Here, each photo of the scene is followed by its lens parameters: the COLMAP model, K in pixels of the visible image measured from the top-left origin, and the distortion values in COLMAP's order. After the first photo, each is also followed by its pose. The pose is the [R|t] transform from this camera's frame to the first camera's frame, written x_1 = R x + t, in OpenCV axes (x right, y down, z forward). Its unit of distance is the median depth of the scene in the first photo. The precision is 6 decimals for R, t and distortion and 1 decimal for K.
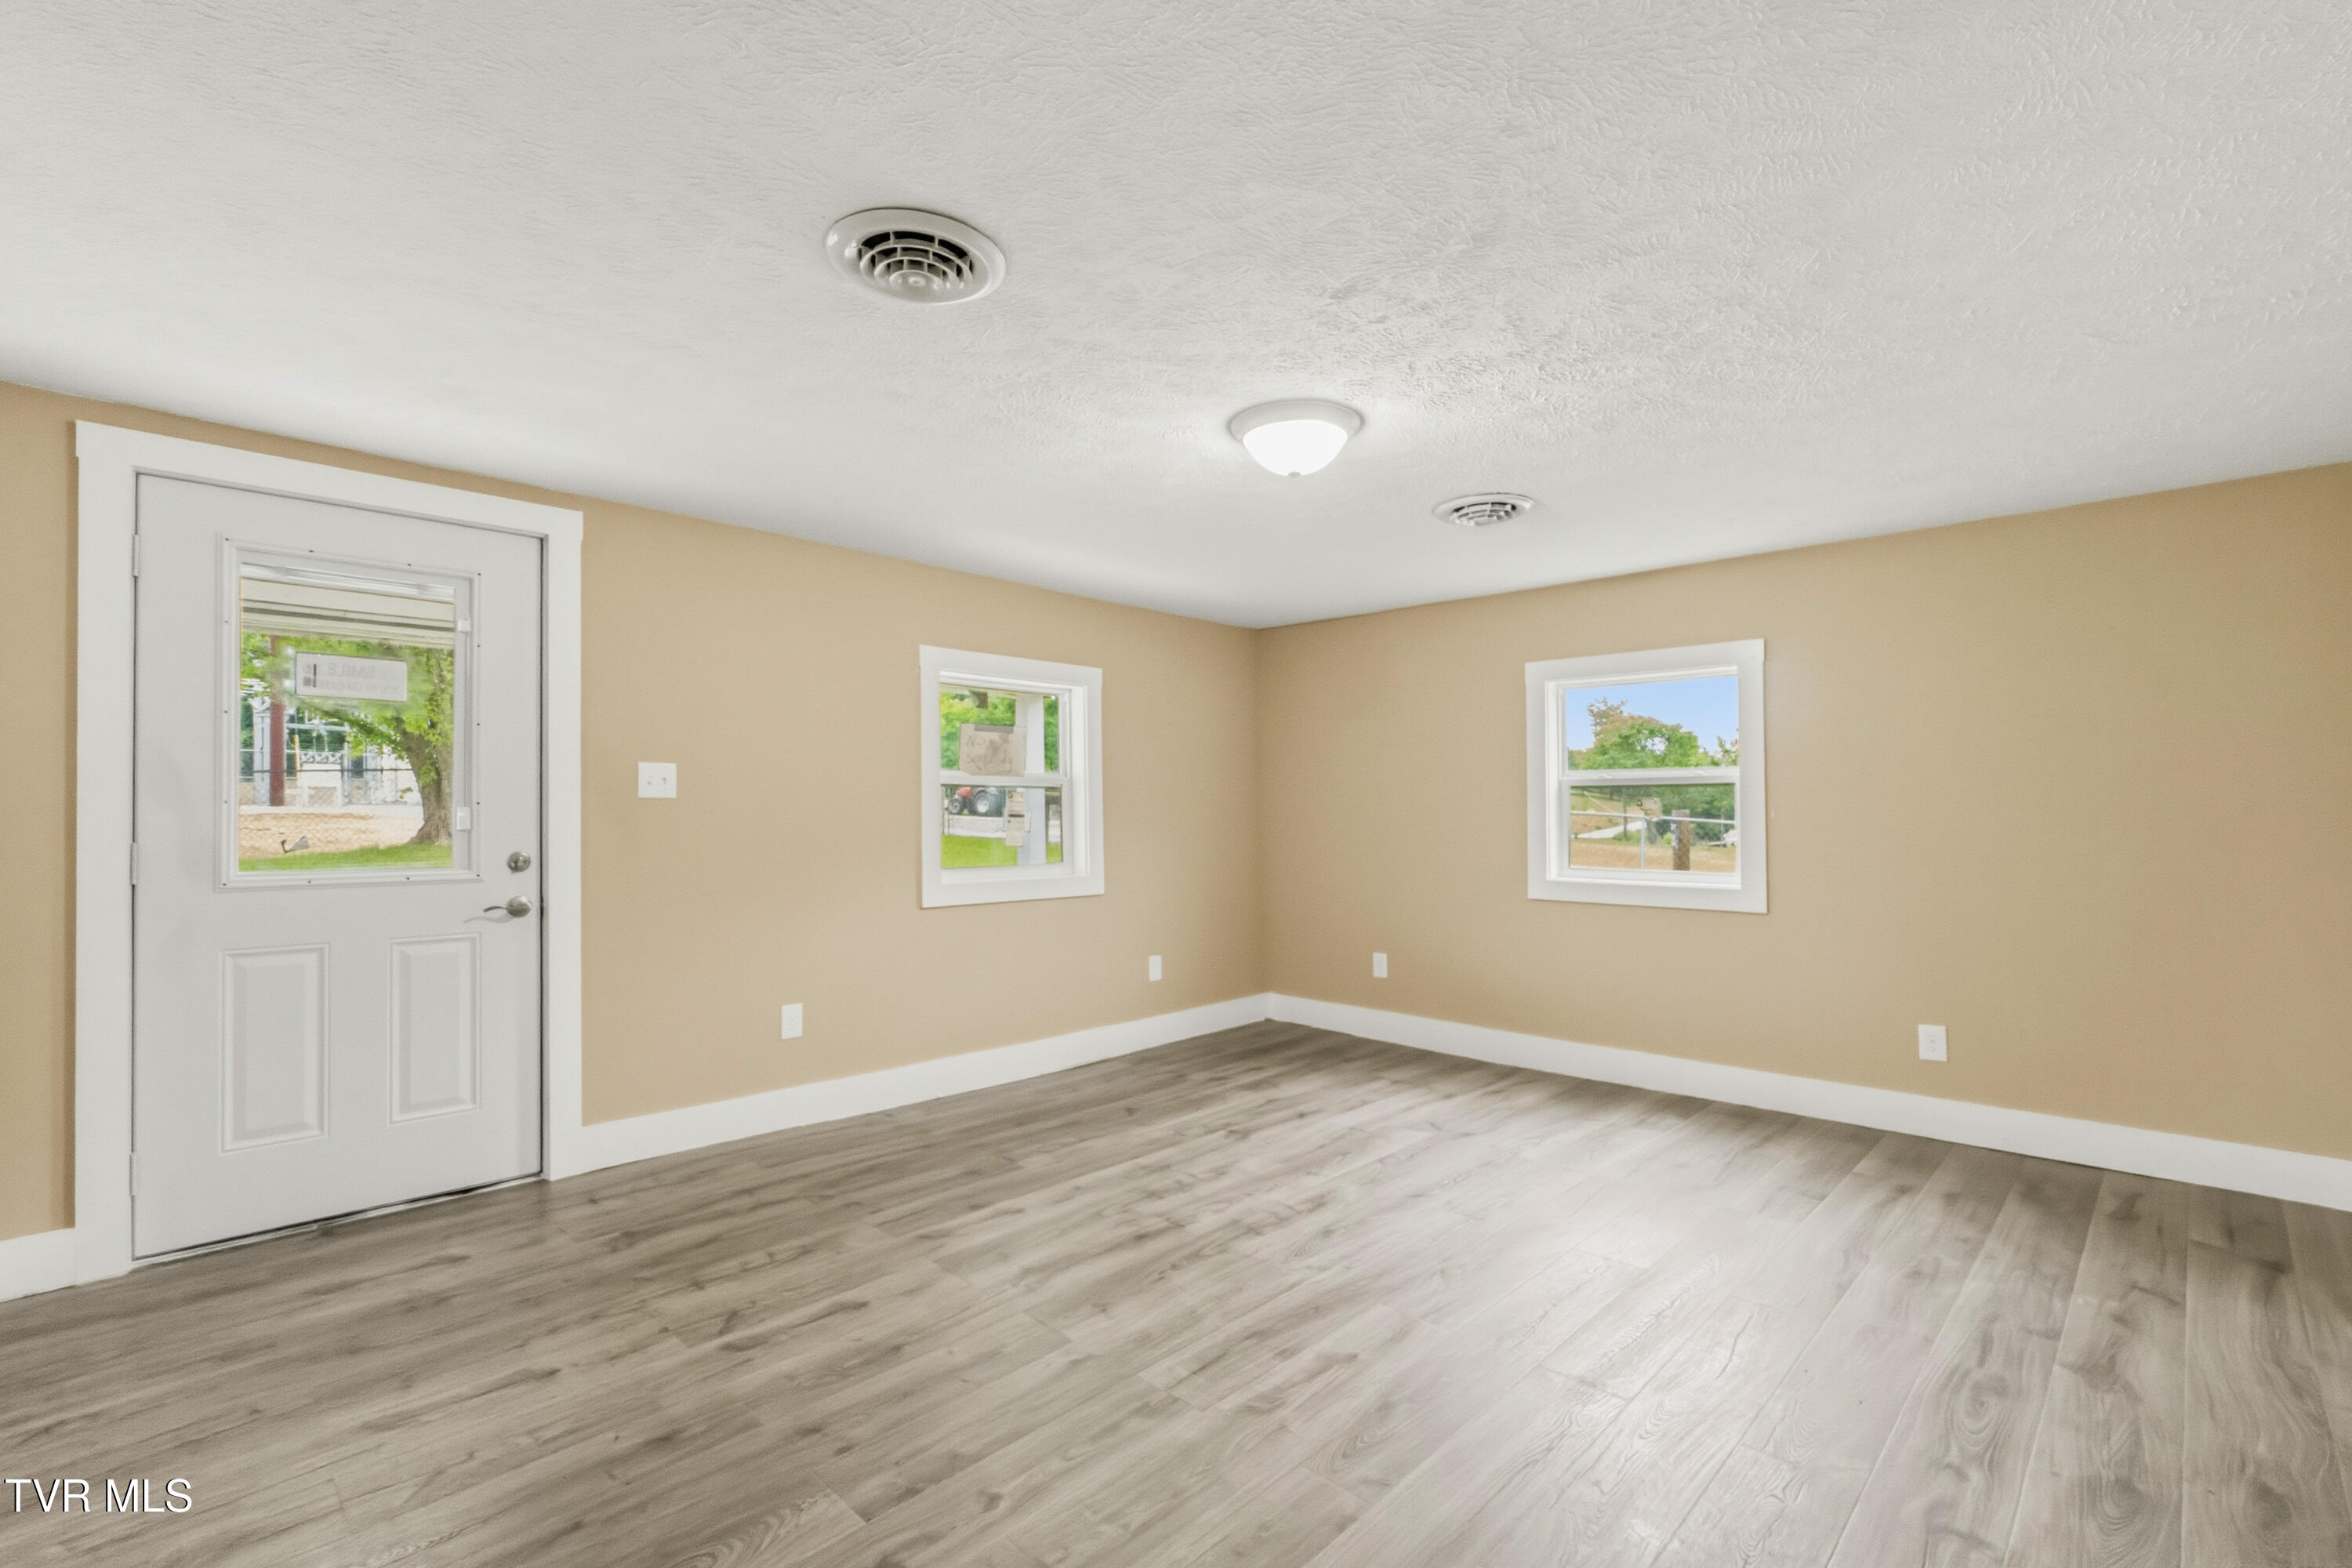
lens RADIAL K [[1036.3, 0, 1176.0], [0, 1036.3, 784.0], [0, 0, 1]] dist [-0.003152, 0.000299]
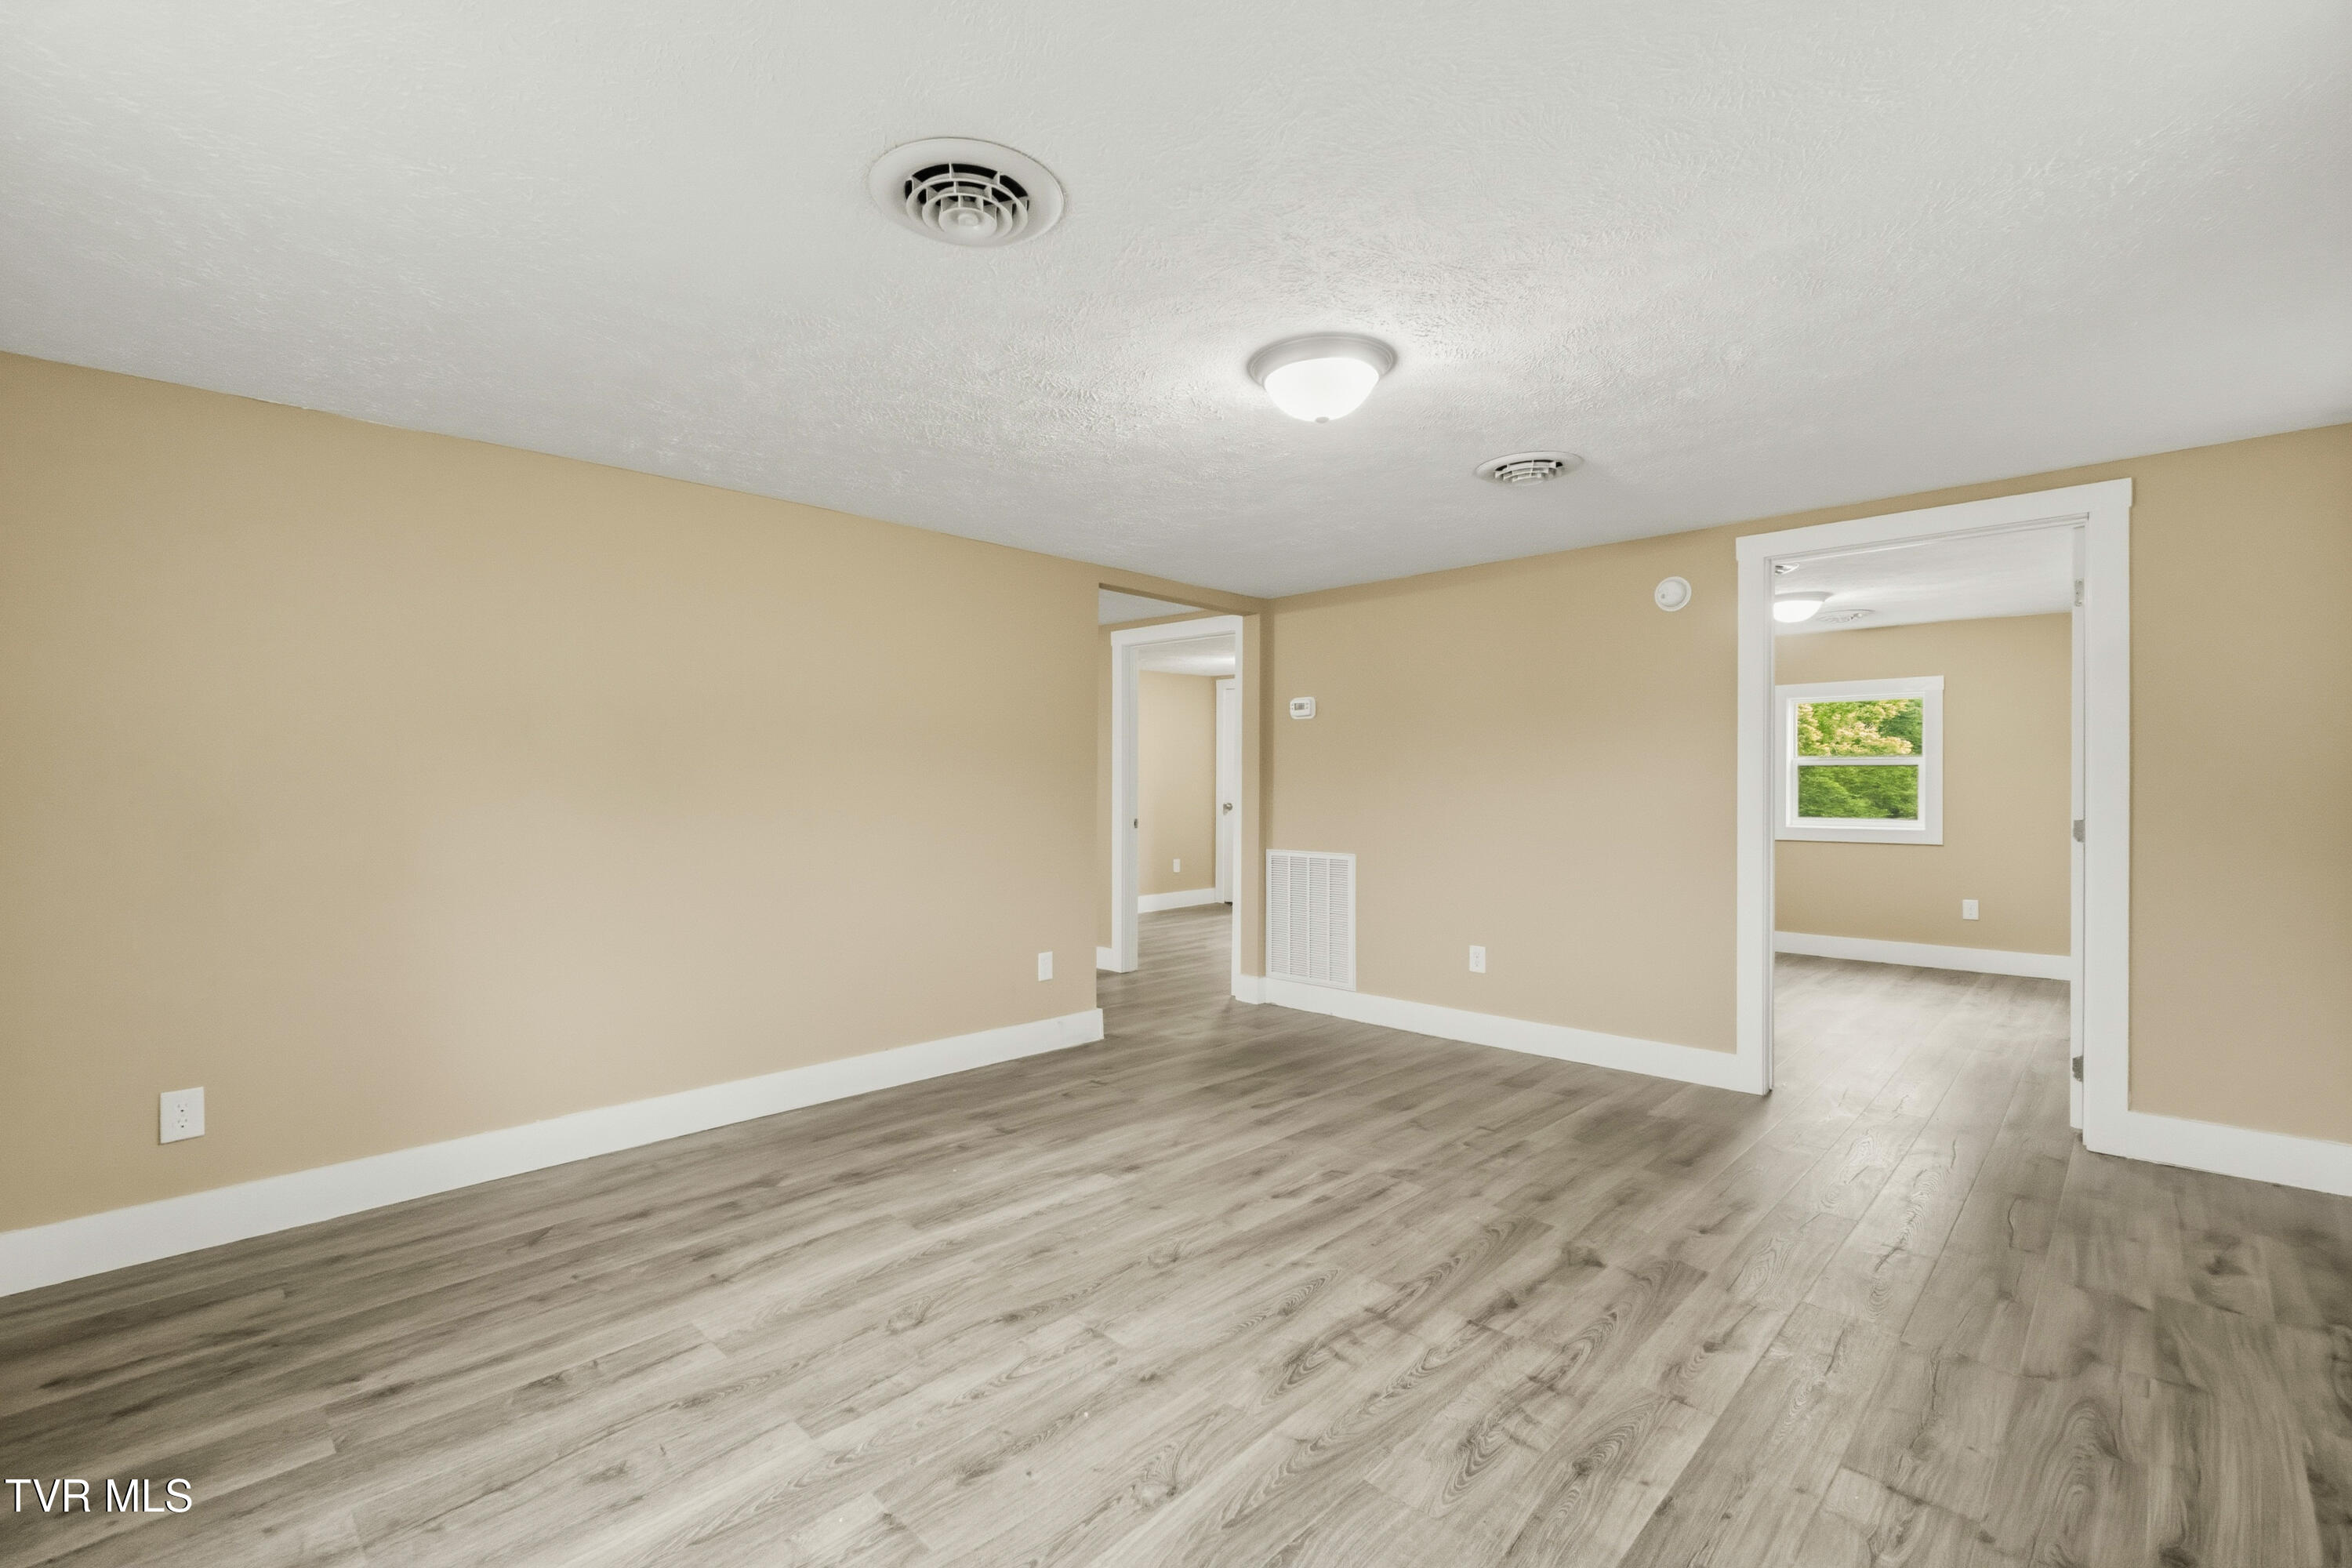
lens RADIAL K [[1036.3, 0, 1176.0], [0, 1036.3, 784.0], [0, 0, 1]] dist [-0.003152, 0.000299]
pose [[-0.999945, 0.002010, -0.010261, 0.241937], [0.002229, 0.999769, -0.021394, 0.032806], [0.010215, -0.021415, -0.999718, 1.828549]]
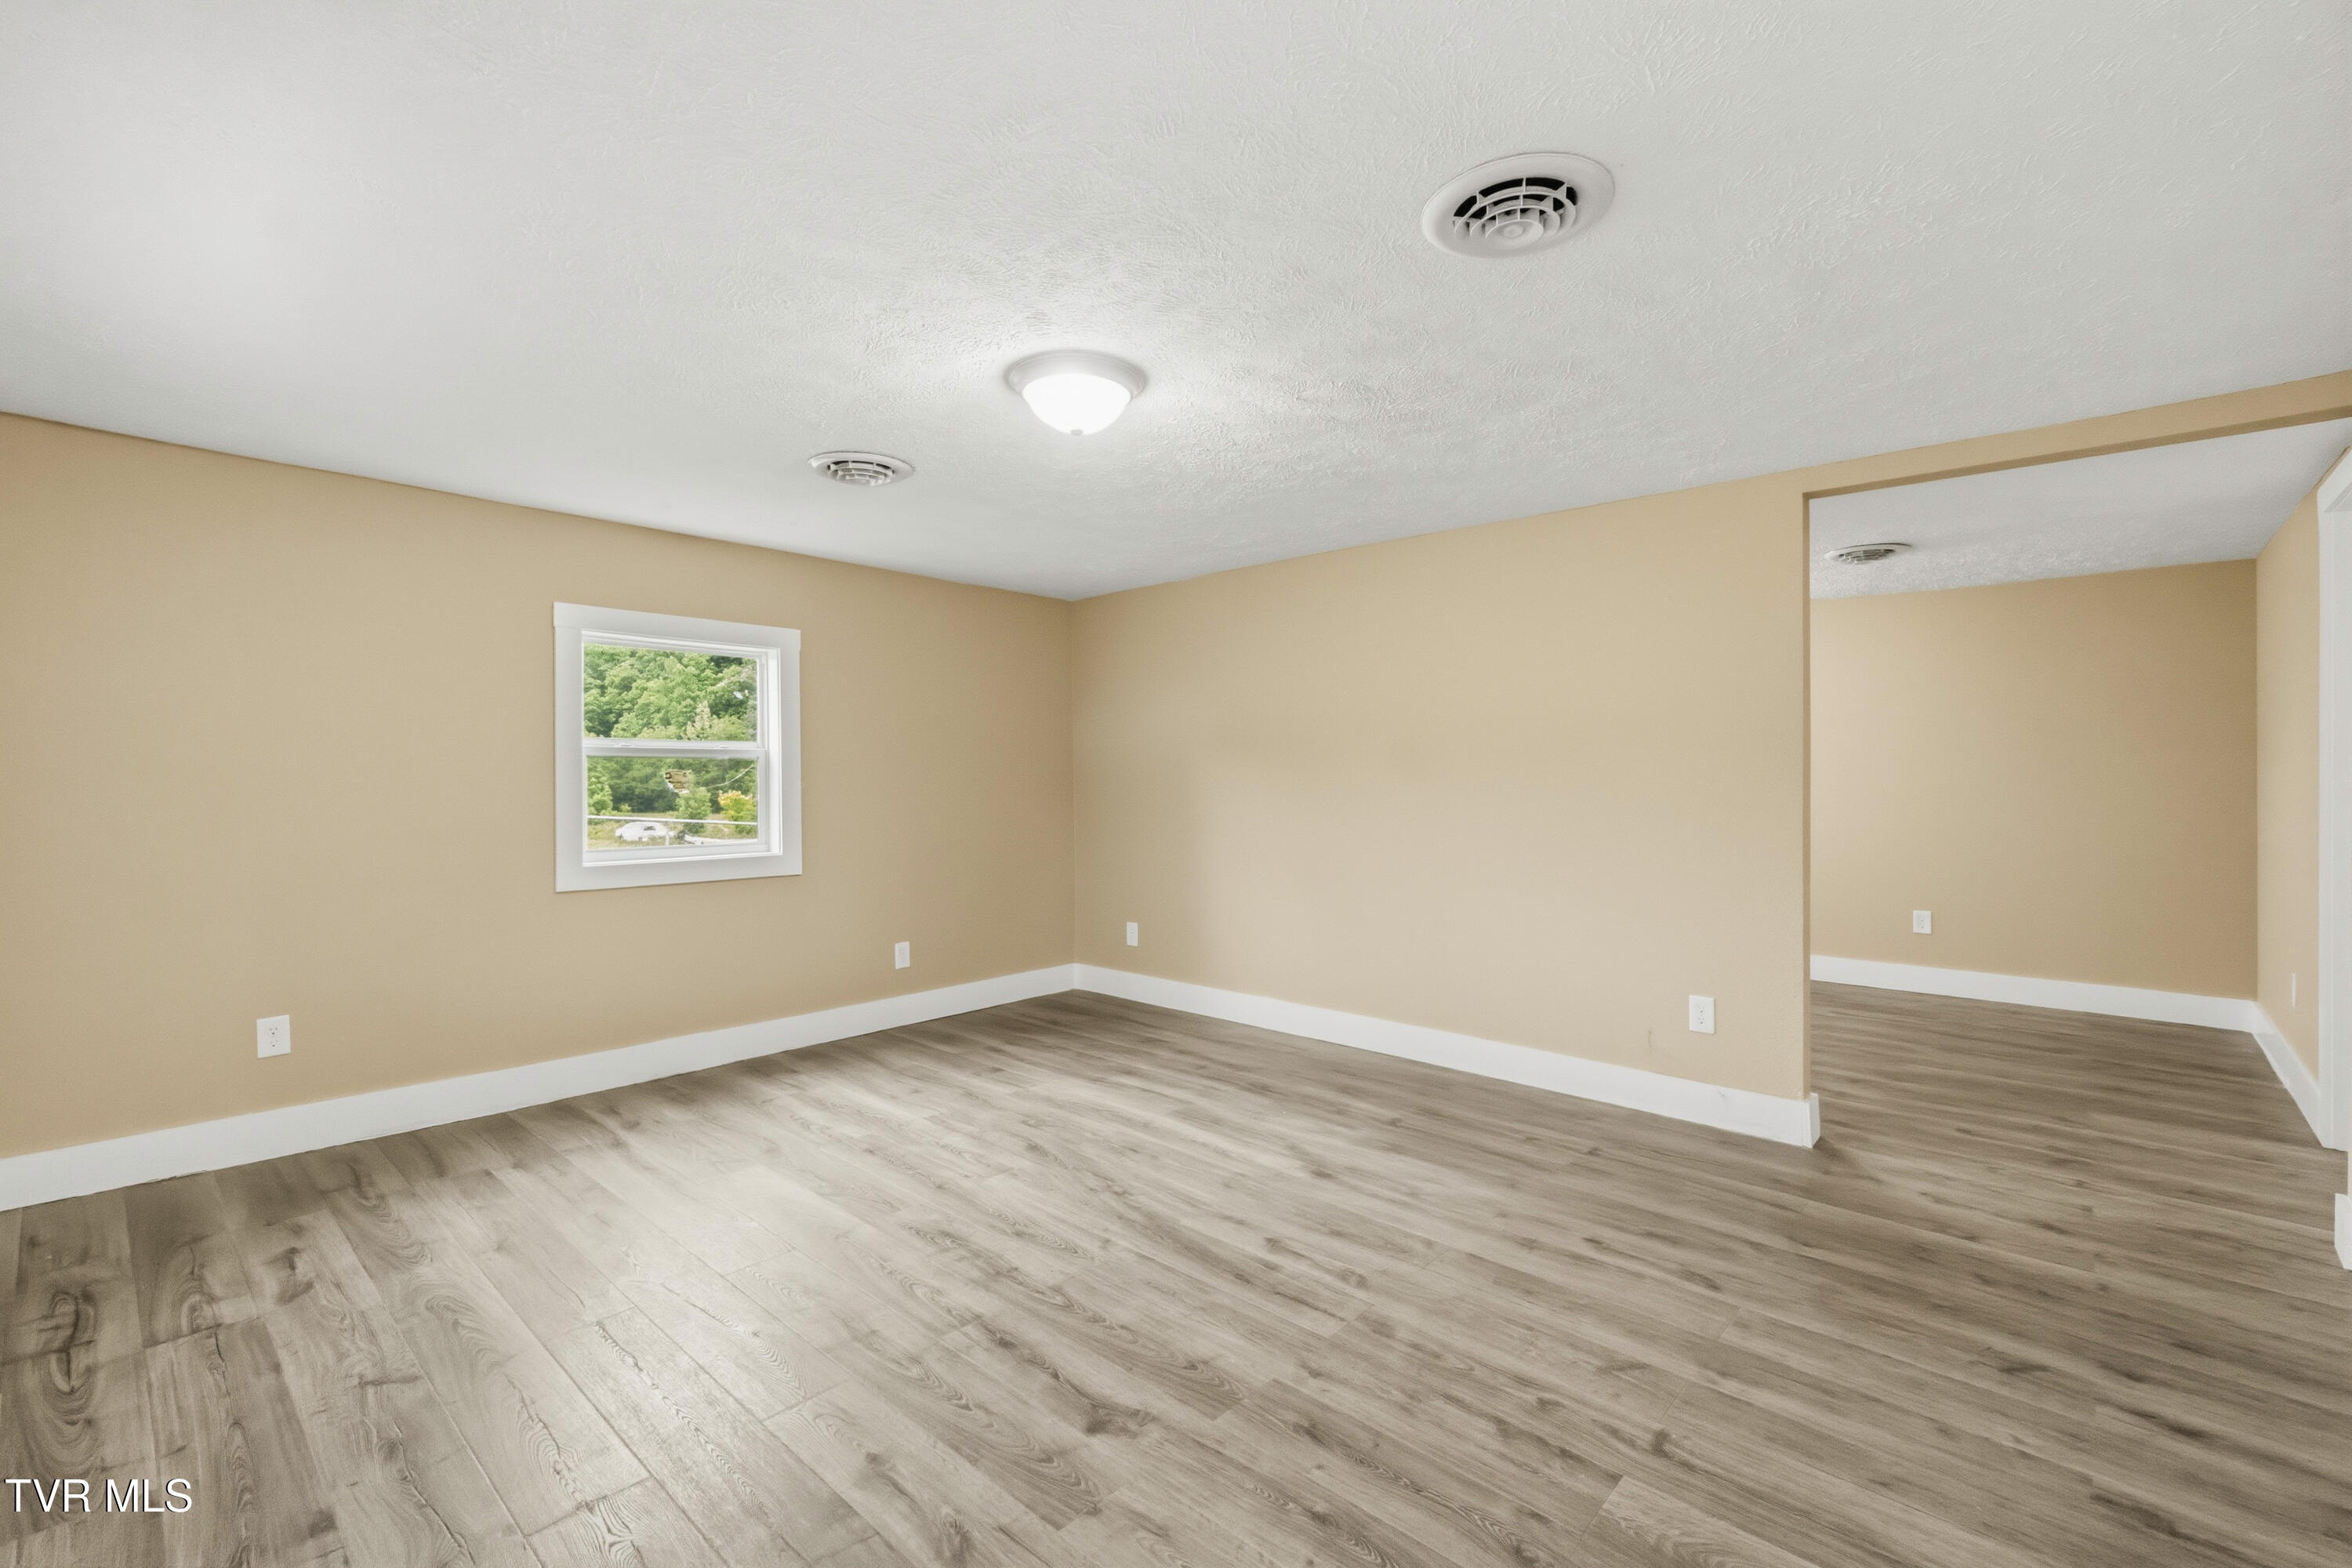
lens RADIAL K [[1018.2, 0, 1157.7], [0, 1018.2, 773.4], [0, 0, 1]] dist [-0.000742, 0.000479]
pose [[-0.027558, 0.003658, 0.999614, -0.793177], [-0.026347, 0.999643, -0.004385, 0.010743], [-0.999273, -0.026457, -0.027452, 0.910784]]
